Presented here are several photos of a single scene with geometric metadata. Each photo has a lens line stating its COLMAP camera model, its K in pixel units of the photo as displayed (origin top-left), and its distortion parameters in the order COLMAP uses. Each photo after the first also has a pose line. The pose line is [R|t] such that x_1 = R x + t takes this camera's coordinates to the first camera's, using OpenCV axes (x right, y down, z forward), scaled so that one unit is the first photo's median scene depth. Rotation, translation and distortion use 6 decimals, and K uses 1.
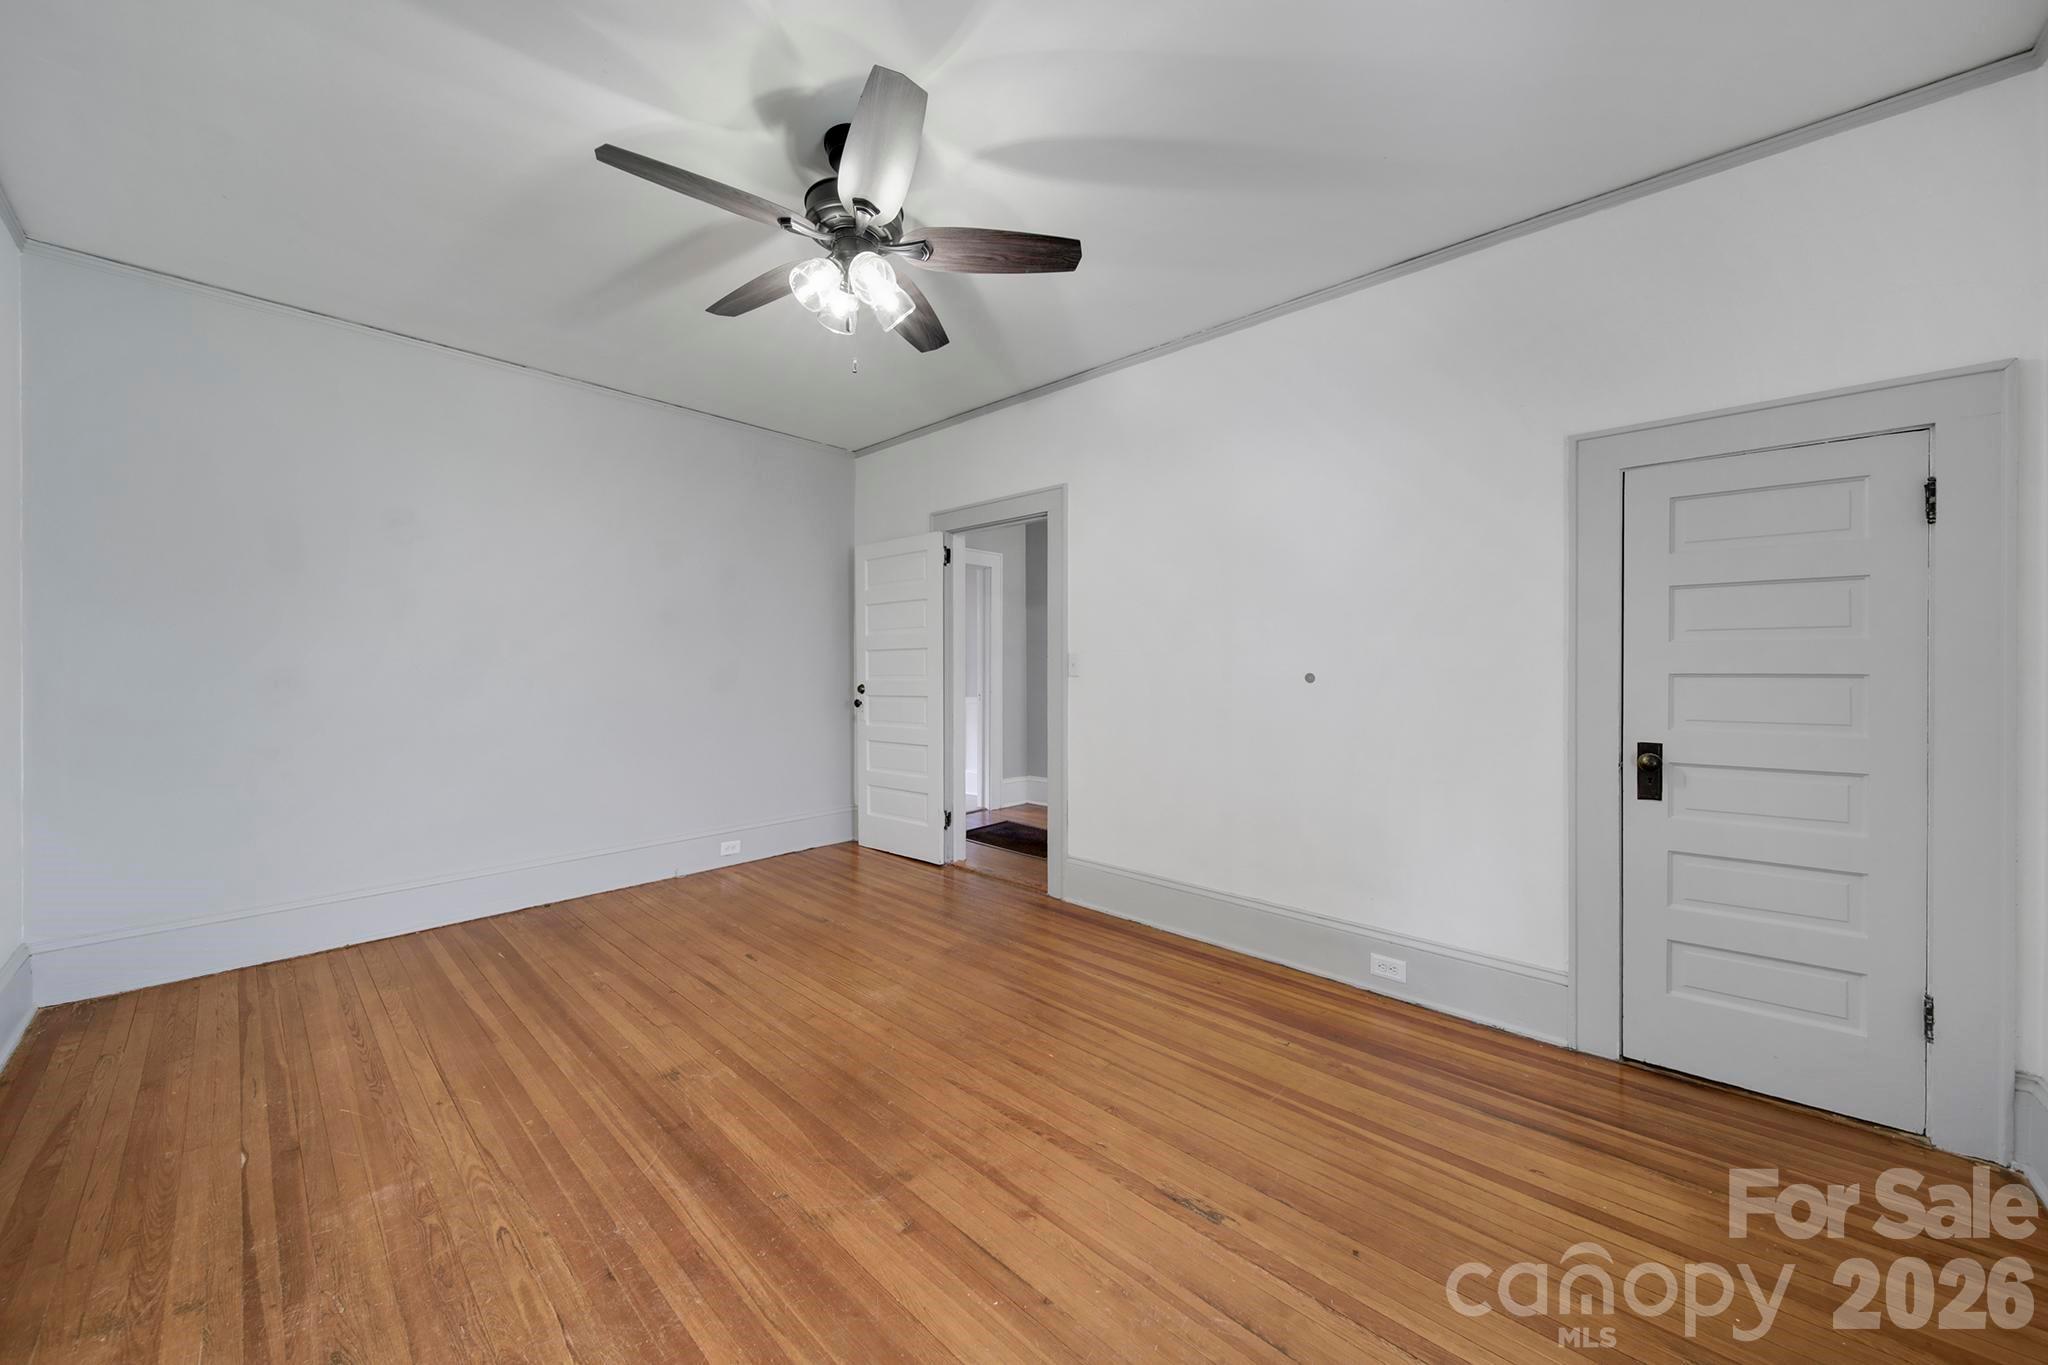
lens RADIAL K [[725.4, 0, 1023.1], [0, 725.4, 672.7], [0, 0, 1]] dist [-0.006559, -0.000437]
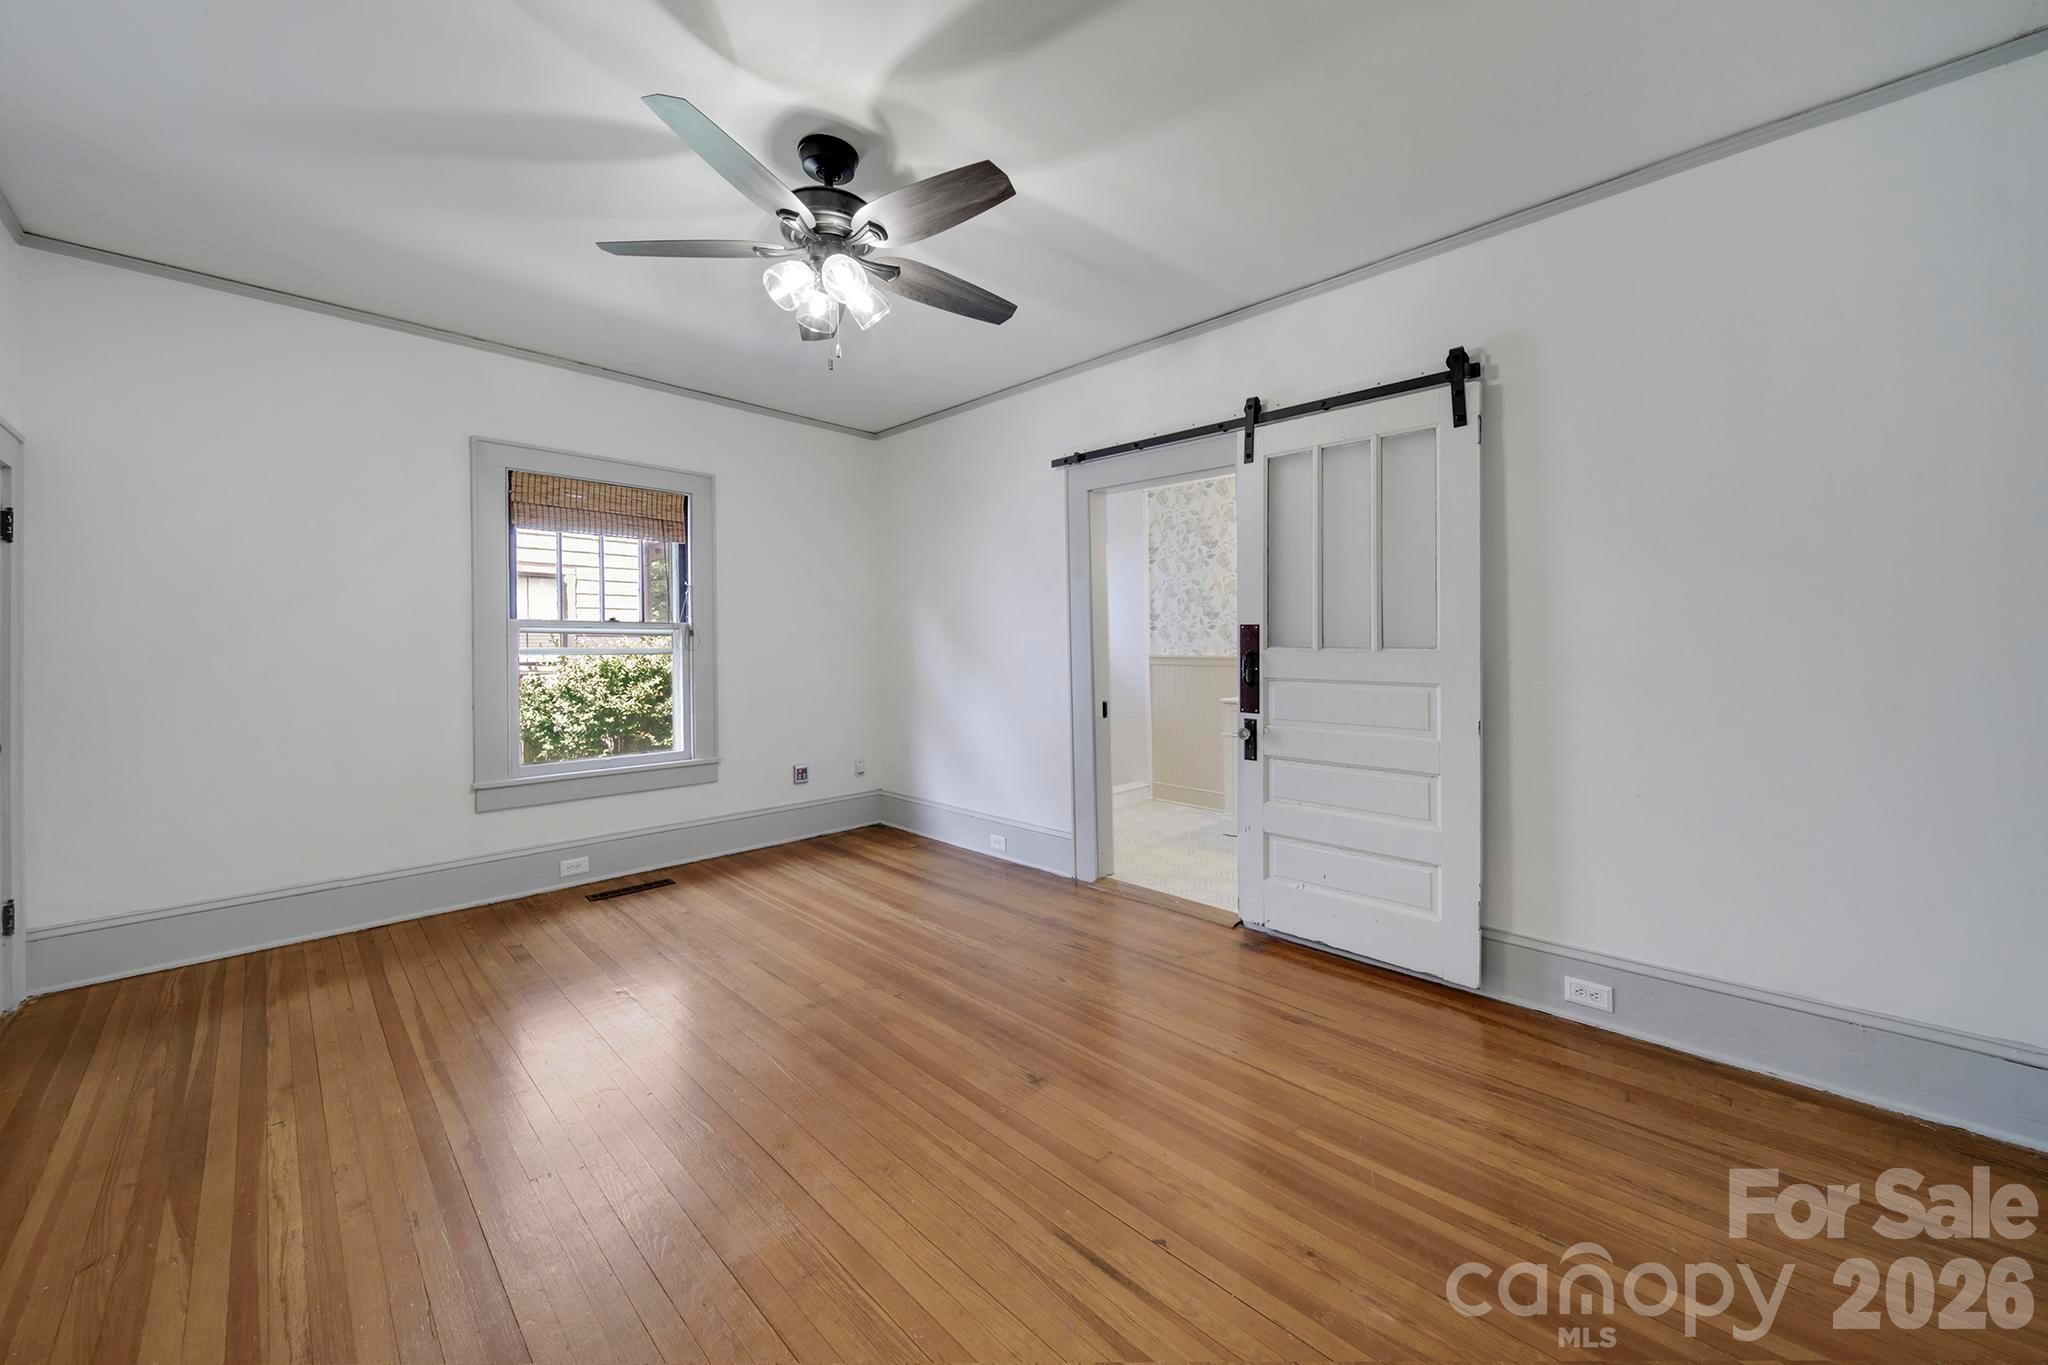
lens RADIAL K [[725.4, 0, 1023.1], [0, 725.4, 672.7], [0, 0, 1]] dist [-0.006559, -0.000437]
pose [[-0.998923, -0.002855, 0.046308, -0.552366], [-0.001126, 0.999302, 0.037332, 0.008120], [-0.046382, 0.037240, -0.998229, 2.053476]]
